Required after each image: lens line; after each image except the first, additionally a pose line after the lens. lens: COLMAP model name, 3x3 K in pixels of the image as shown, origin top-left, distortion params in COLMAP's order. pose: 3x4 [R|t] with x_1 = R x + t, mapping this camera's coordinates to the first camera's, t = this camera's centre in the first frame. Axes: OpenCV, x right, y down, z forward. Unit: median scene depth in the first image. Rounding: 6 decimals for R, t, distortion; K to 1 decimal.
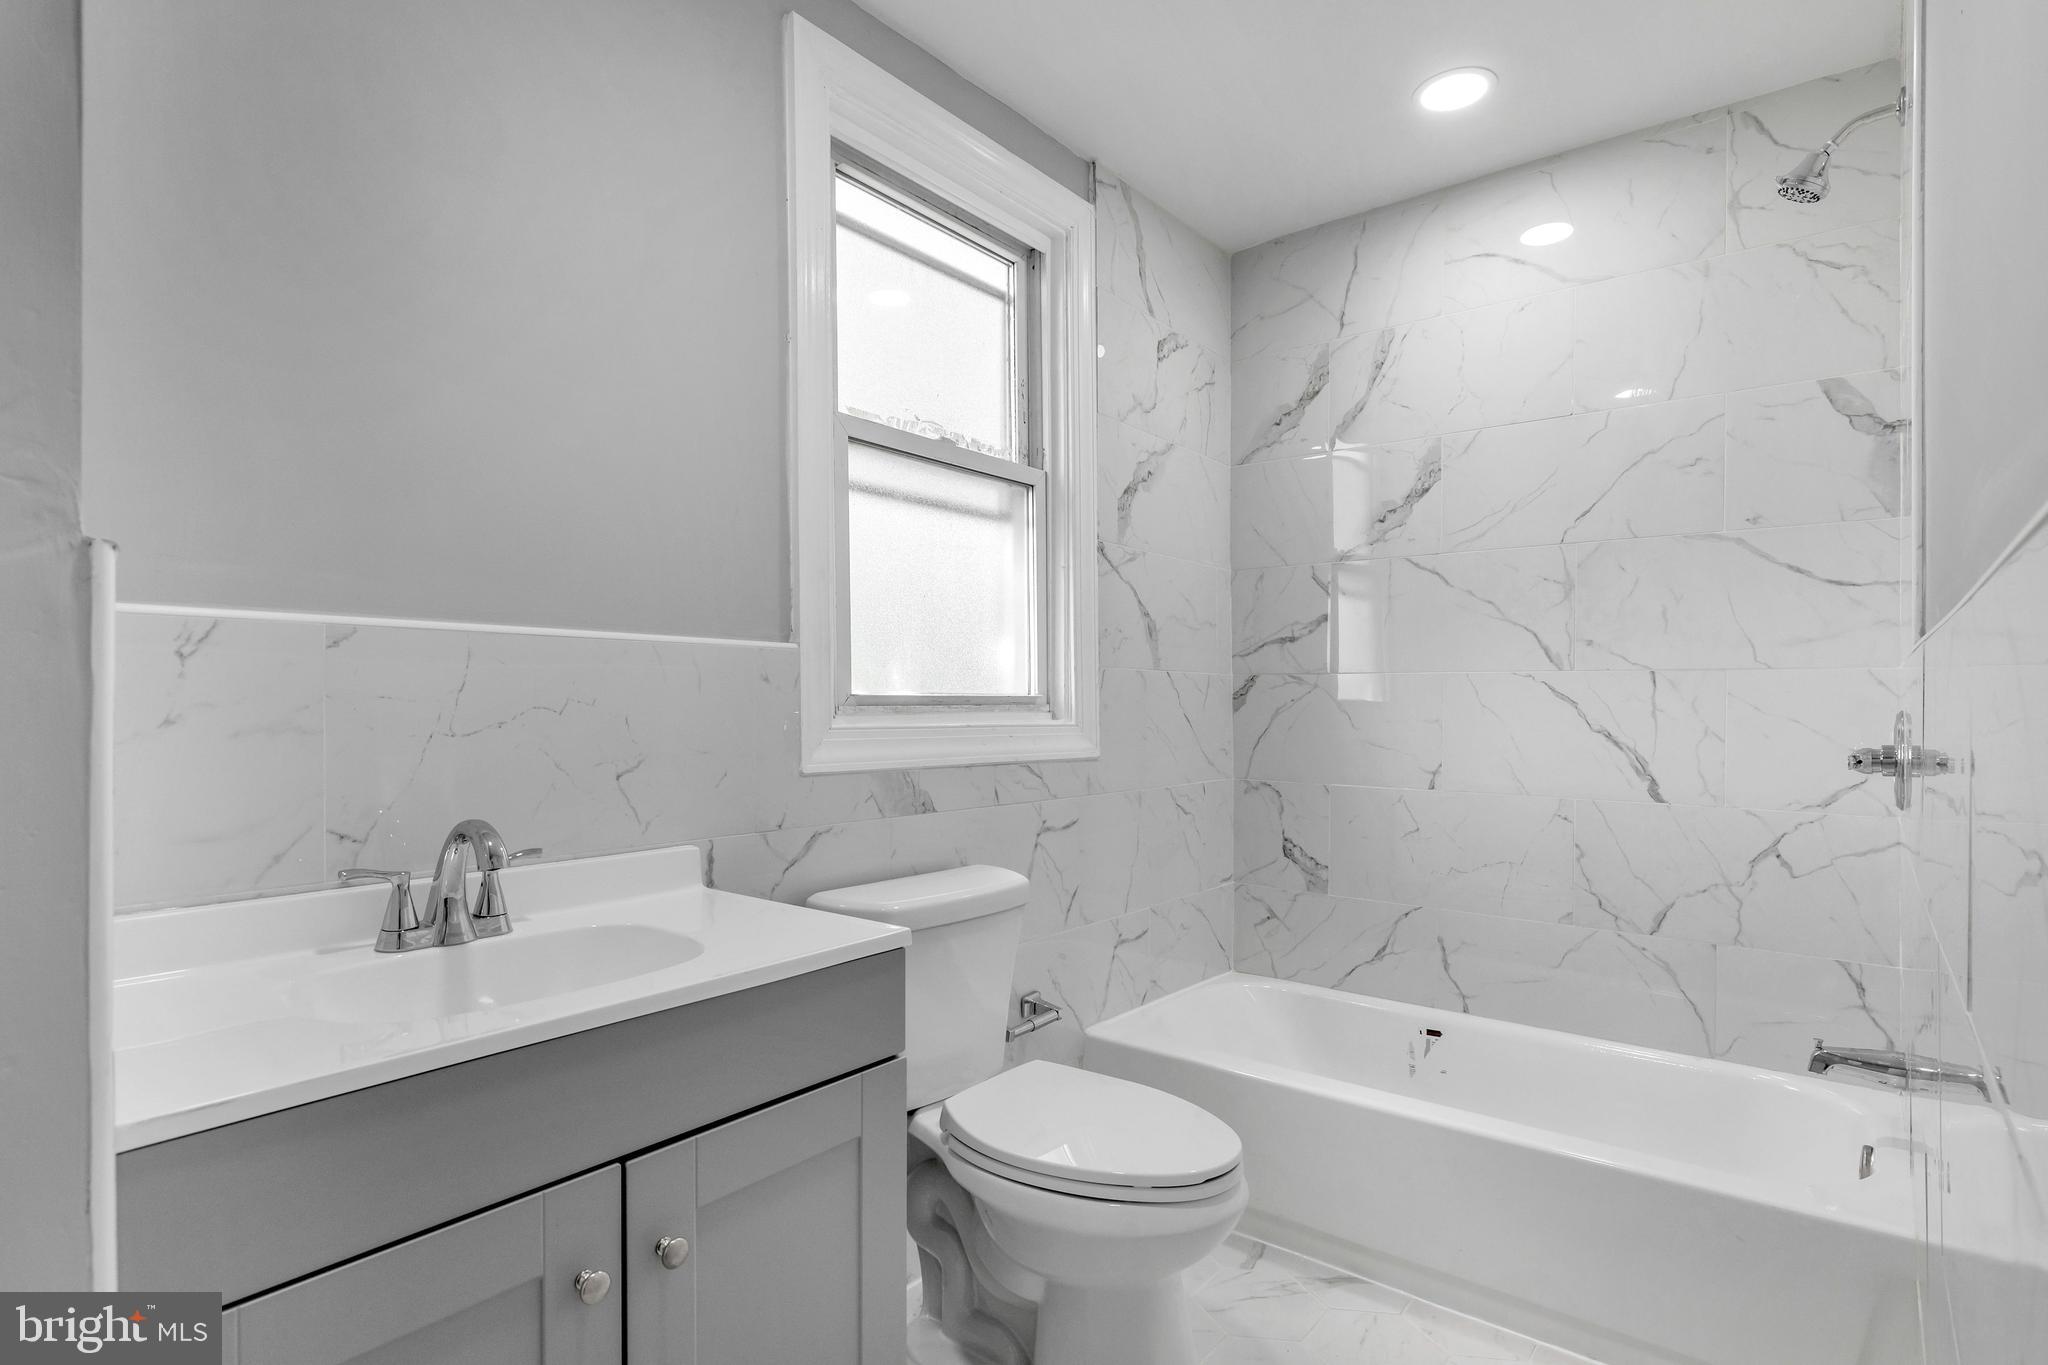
lens RADIAL K [[1026.8, 0, 1058.2], [0, 1026.8, 724.0], [0, 0, 1]] dist [-0.004050, 0.000158]
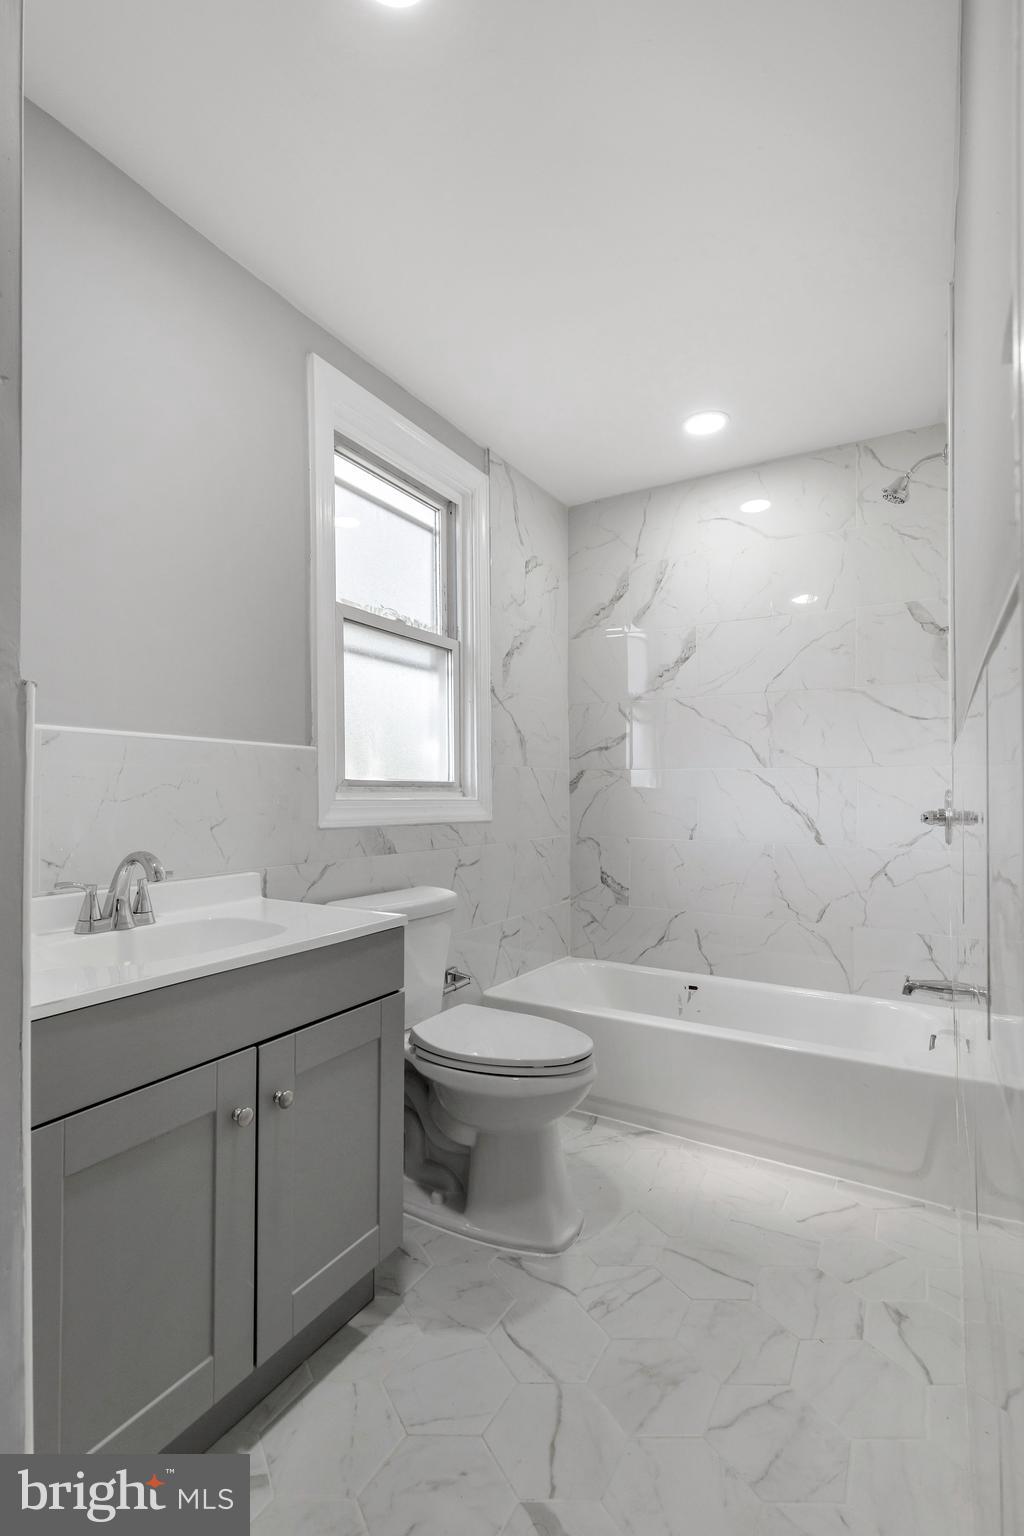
lens RADIAL K [[710.3, 0, 518.0], [0, 710.3, 801.2], [0, 0, 1]] dist [0.004216, -0.000675]
pose [[0.991626, -0.000869, 0.129141, -0.070822], [0.002147, 0.999950, -0.009757, 0.015111], [-0.129126, 0.009953, 0.991578, -0.115820]]
